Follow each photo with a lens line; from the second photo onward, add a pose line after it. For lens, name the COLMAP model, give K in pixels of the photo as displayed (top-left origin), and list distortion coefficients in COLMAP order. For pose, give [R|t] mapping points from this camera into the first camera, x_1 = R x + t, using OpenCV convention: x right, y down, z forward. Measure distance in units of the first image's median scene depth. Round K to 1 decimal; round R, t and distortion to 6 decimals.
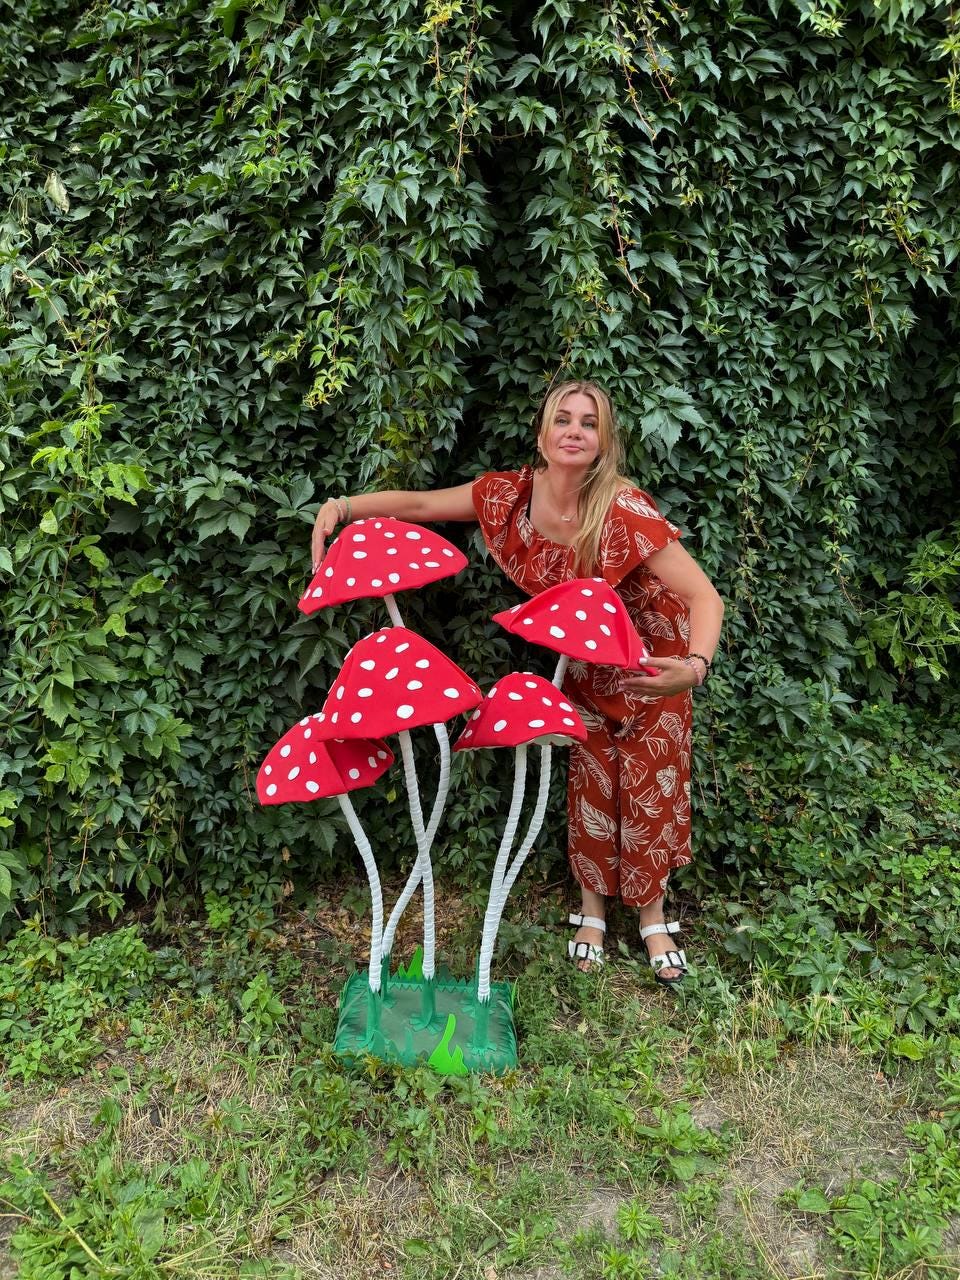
lens RADIAL K [[929.1, 0, 470.7], [0, 929.1, 630.4], [0, 0, 1]] dist [0.025167, -0.023630]
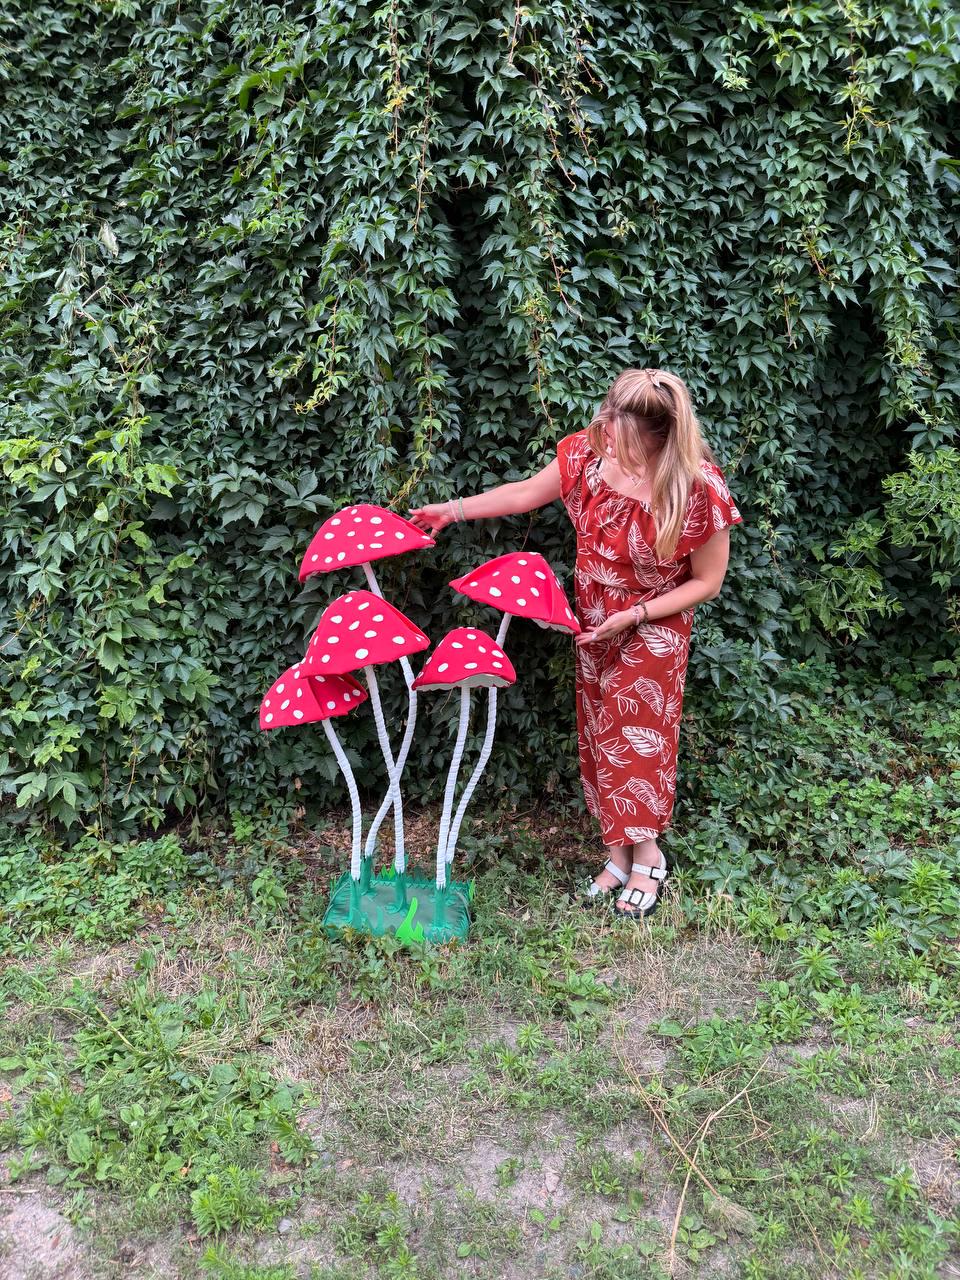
lens RADIAL K [[930.3, 0, 475.5], [0, 930.3, 633.7], [0, 0, 1]] dist [0.096665, -0.151402]
pose [[0.997220, -0.002078, -0.074482, 0.135553], [0.003311, 0.999859, 0.016433, 0.028005], [0.074437, -0.016633, 0.997087, -0.217310]]
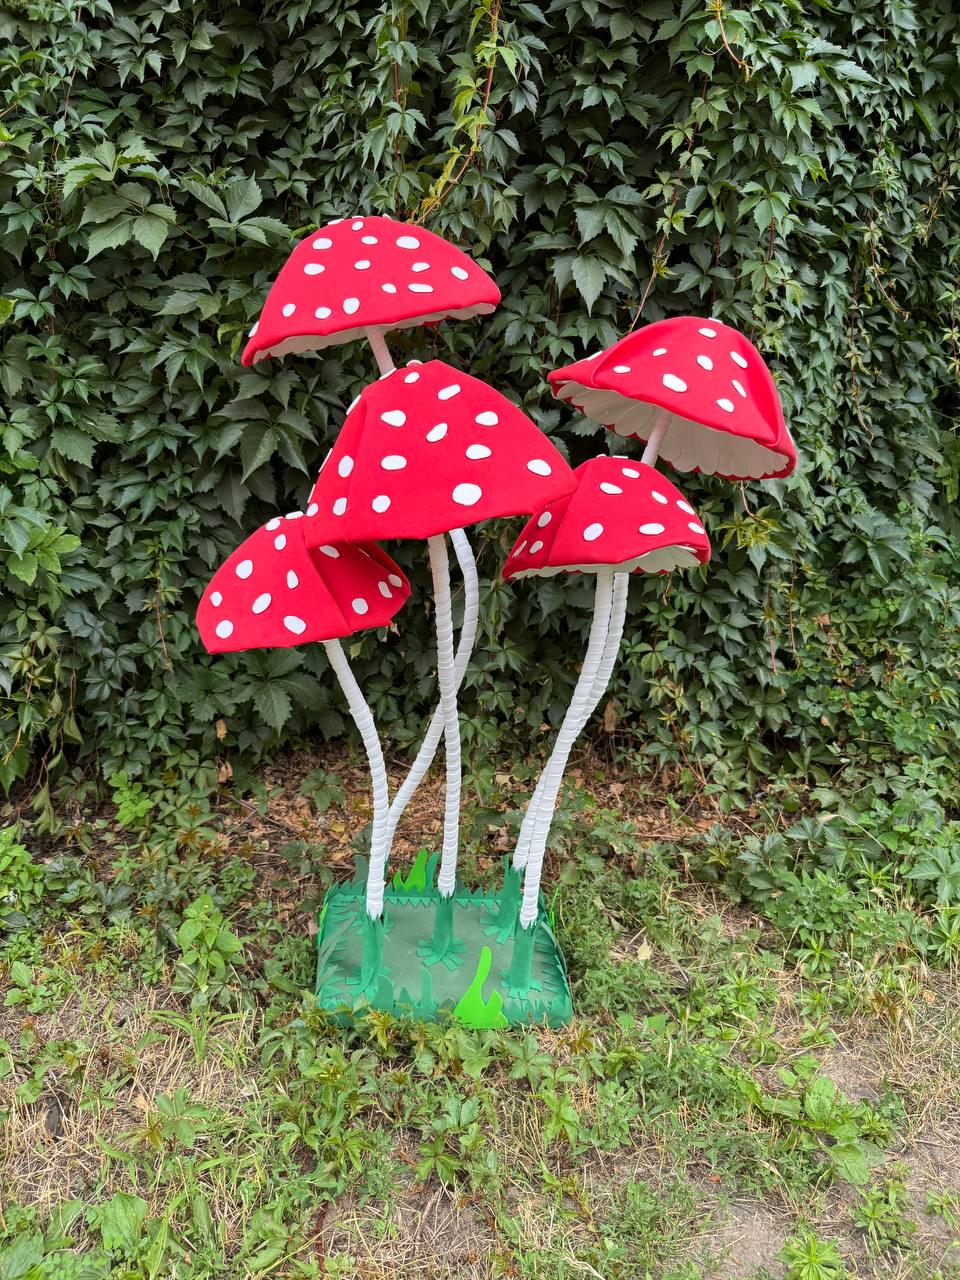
lens RADIAL K [[918.8, 0, 467.2], [0, 918.8, 636.5], [0, 0, 1]] dist [0.005736, -0.016741]
pose [[0.993653, 0.007728, 0.112220, -0.098727], [-0.023377, 0.990043, 0.138809, 0.070553], [-0.110030, -0.140552, 0.983940, 0.302114]]
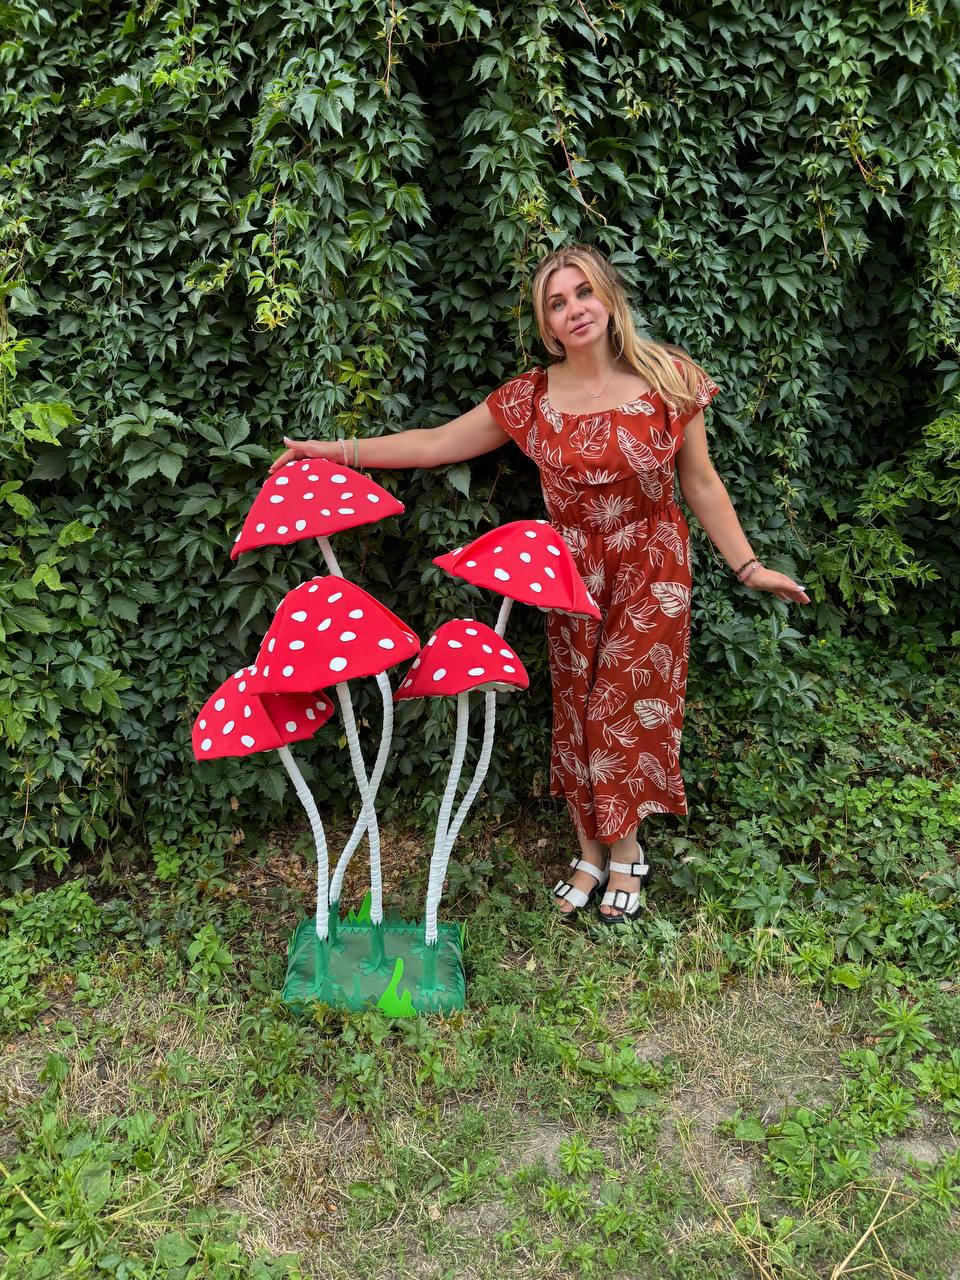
lens RADIAL K [[929.1, 0, 470.7], [0, 929.1, 630.4], [0, 0, 1]] dist [0.025167, -0.023630]
pose [[0.999247, -0.020616, 0.032874, 0.026315], [0.018111, 0.997036, 0.074770, -0.013101], [-0.034318, -0.074118, 0.996659, 0.019358]]
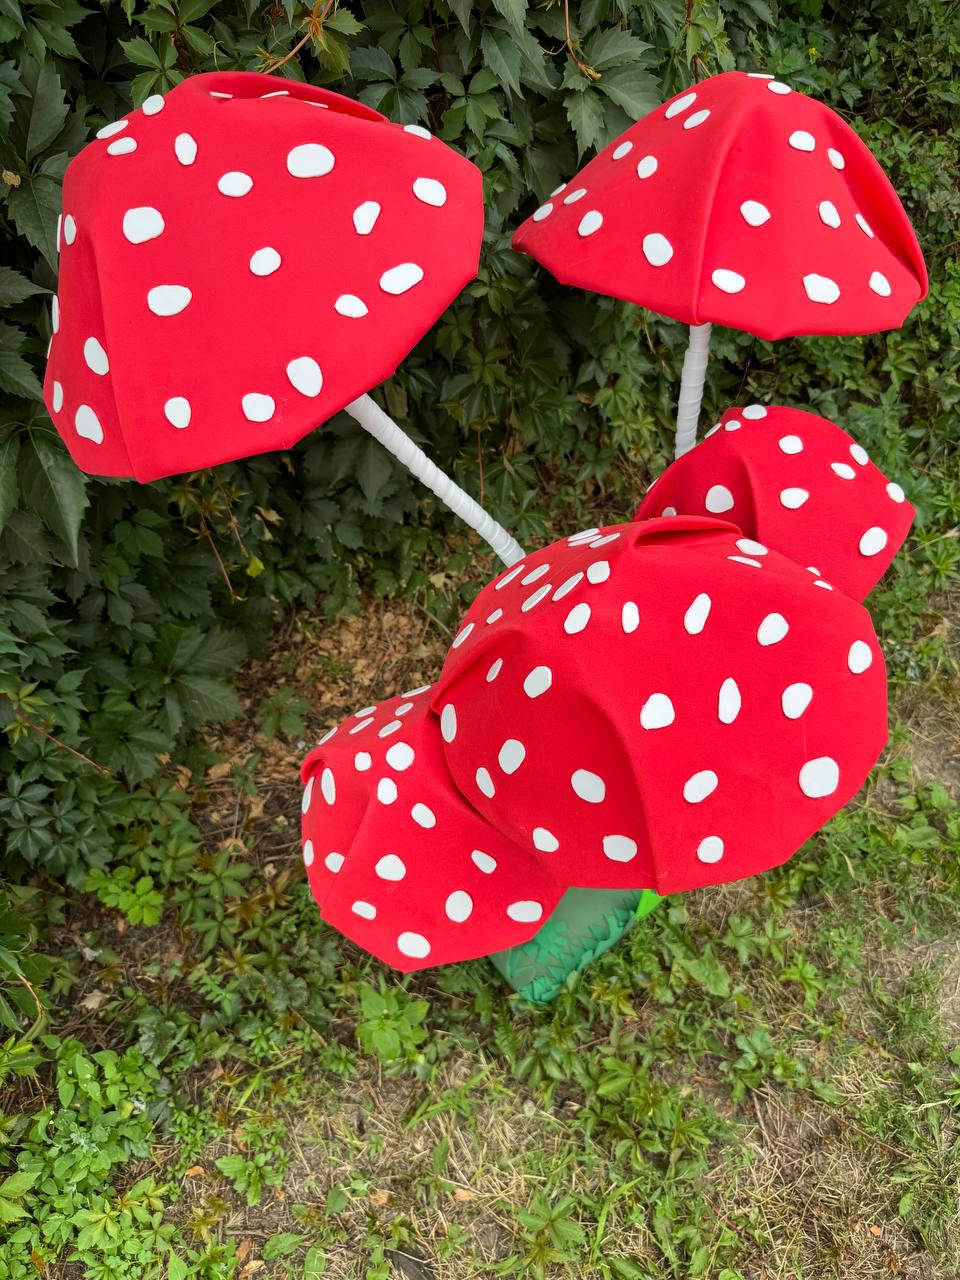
lens RADIAL K [[921.7, 0, 474.1], [0, 921.7, 633.7], [0, 0, 1]] dist [-0.003452, -0.008201]
pose [[0.770373, -0.571020, 0.283658, -0.184370], [0.214810, 0.651323, 0.727760, -0.188682], [-0.600319, -0.499714, 0.624423, 0.628058]]
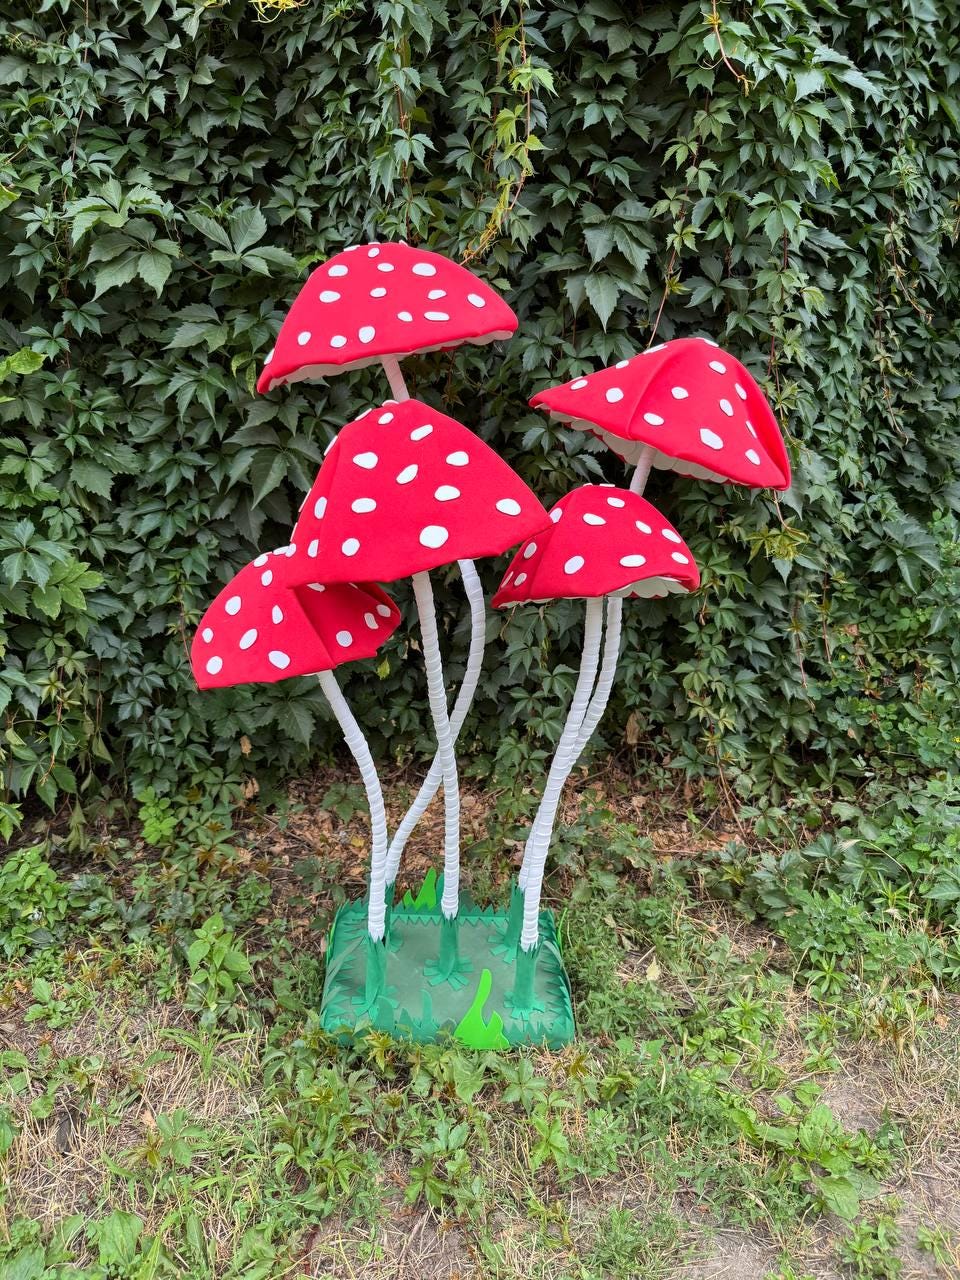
lens RADIAL K [[919.8, 0, 480.1], [0, 919.8, 638.4], [0, 0, 1]] dist [0.005044, -0.019566]
pose [[0.998642, -0.005778, 0.051769, -0.051922], [-0.002276, 0.988039, 0.154188, 0.044594], [-0.052041, -0.154097, 0.986684, 0.297050]]
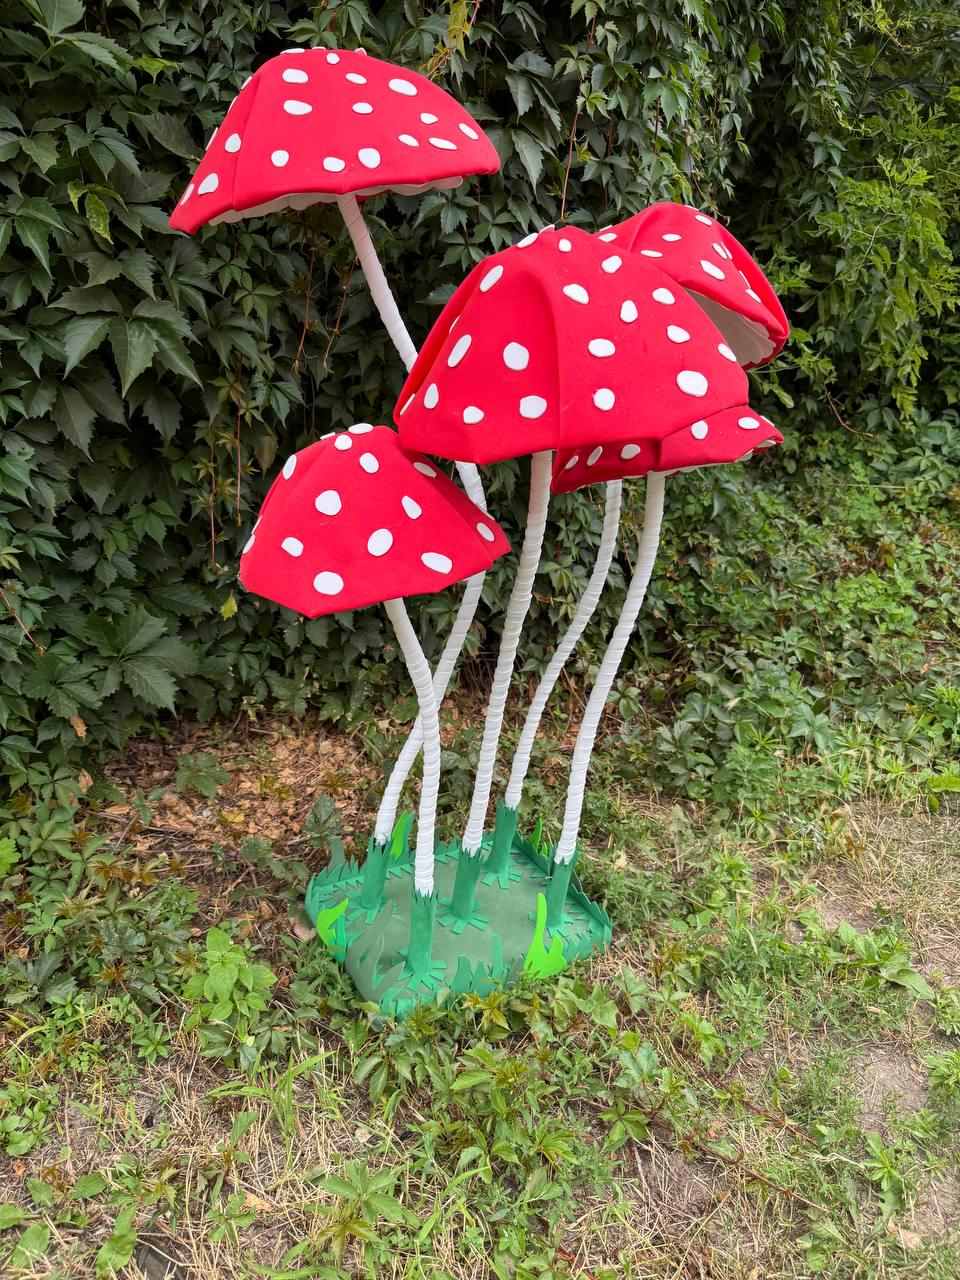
lens RADIAL K [[925.9, 0, 475.5], [0, 925.9, 641.1], [0, 0, 1]] dist [-0.002929, -0.031098]
pose [[0.821454, -0.145485, 0.551405, -0.331484], [0.022969, 0.974567, 0.222915, 0.077550], [-0.569812, -0.170449, 0.803904, 0.460236]]
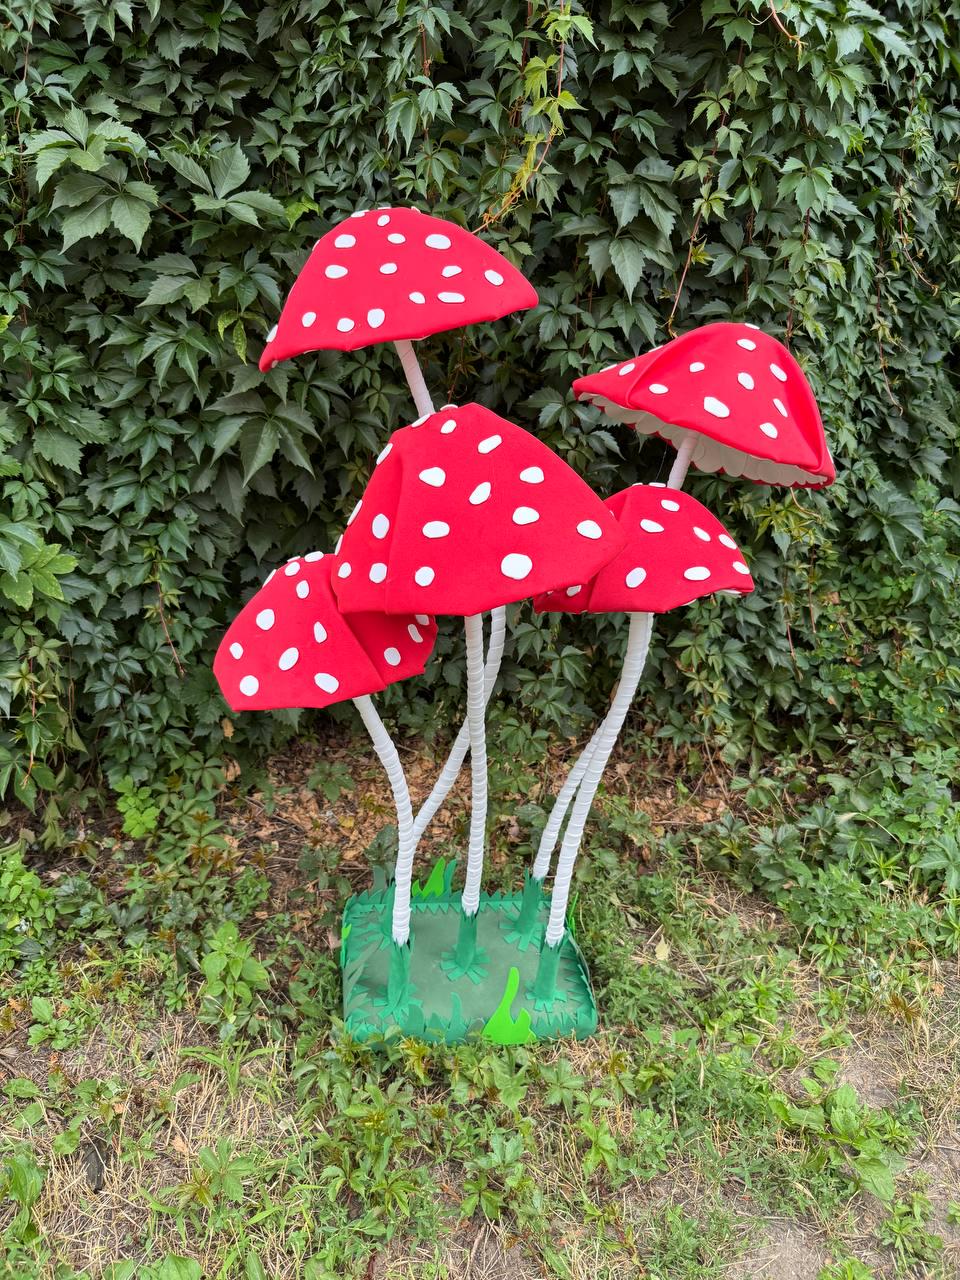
lens RADIAL K [[921.7, 0, 474.1], [0, 921.7, 633.7], [0, 0, 1]] dist [-0.003452, -0.008201]
pose [[0.987302, -0.023701, 0.157075, -0.132666], [-0.014862, 0.970688, 0.239884, -0.001474], [-0.158156, -0.239173, 0.958010, 0.342266]]
